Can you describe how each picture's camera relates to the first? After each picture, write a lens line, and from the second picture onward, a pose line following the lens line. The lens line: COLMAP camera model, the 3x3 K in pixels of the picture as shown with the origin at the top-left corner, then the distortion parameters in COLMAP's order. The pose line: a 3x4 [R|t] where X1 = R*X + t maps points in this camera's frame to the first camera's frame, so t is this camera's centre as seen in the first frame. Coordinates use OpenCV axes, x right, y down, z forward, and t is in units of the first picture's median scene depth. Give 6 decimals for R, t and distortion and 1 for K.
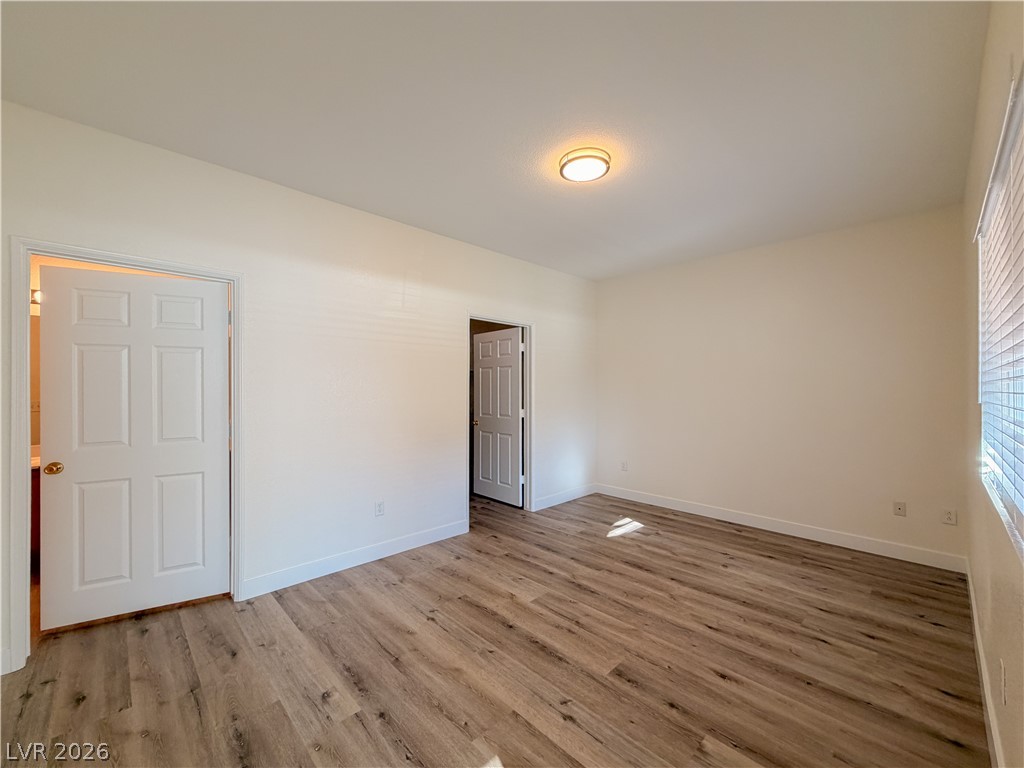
lens RADIAL K [[419.4, 0, 514.1], [0, 419.4, 382.6], [0, 0, 1]] dist [-0.002361, -0.000394]
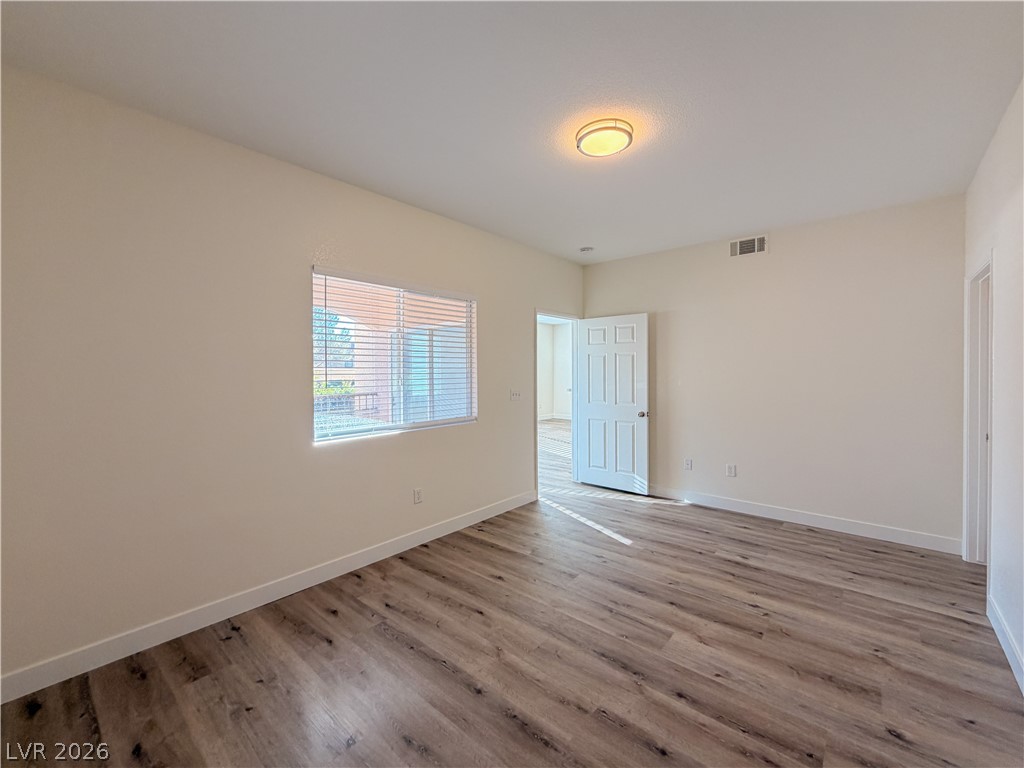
lens RADIAL K [[419.4, 0, 514.2], [0, 419.4, 379.2], [0, 0, 1]] dist [-0.002361, -0.000394]
pose [[-0.996585, 0.004594, -0.082451, 0.436777], [0.004081, 0.999971, 0.006388, 0.014051], [0.082478, 0.006029, -0.996575, 1.870660]]
